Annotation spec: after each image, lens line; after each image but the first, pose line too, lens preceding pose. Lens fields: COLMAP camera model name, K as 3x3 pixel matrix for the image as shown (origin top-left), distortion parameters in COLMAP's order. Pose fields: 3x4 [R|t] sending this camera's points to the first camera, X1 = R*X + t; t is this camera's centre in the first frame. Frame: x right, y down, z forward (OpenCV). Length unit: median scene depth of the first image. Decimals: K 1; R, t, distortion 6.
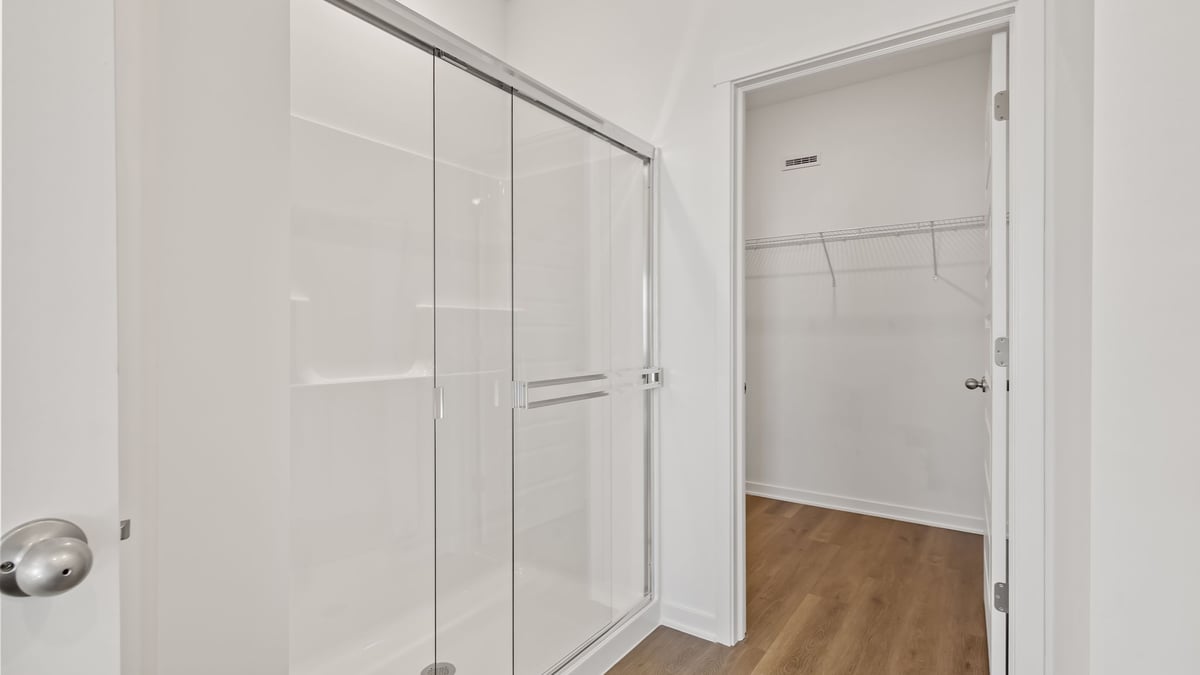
lens RADIAL K [[550.7, 0, 601.7], [0, 550.7, 337.0], [0, 0, 1]] dist [0.009278, -0.000592]
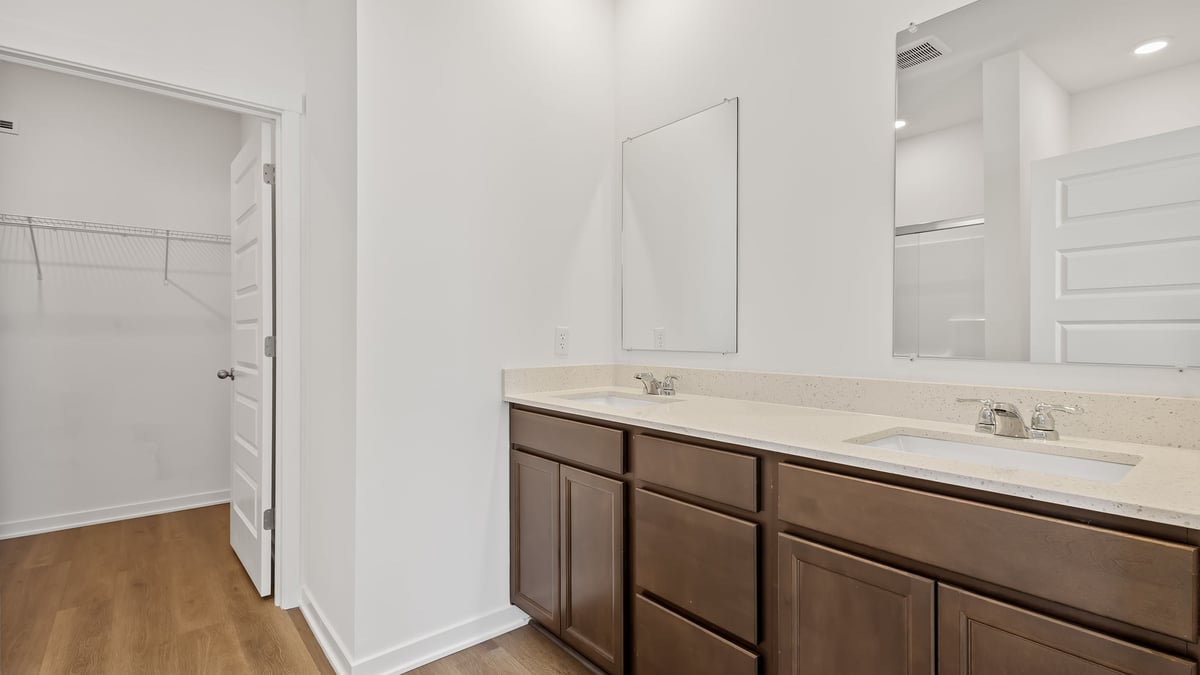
lens RADIAL K [[547.2, 0, 599.8], [0, 547.2, 332.1], [0, 0, 1]] dist [0.004259, -0.000882]
pose [[0.259069, 0.005381, 0.965844, -0.277631], [0.002744, 0.999976, -0.006307, 0.000362], [-0.965855, 0.004284, 0.259048, -0.123746]]
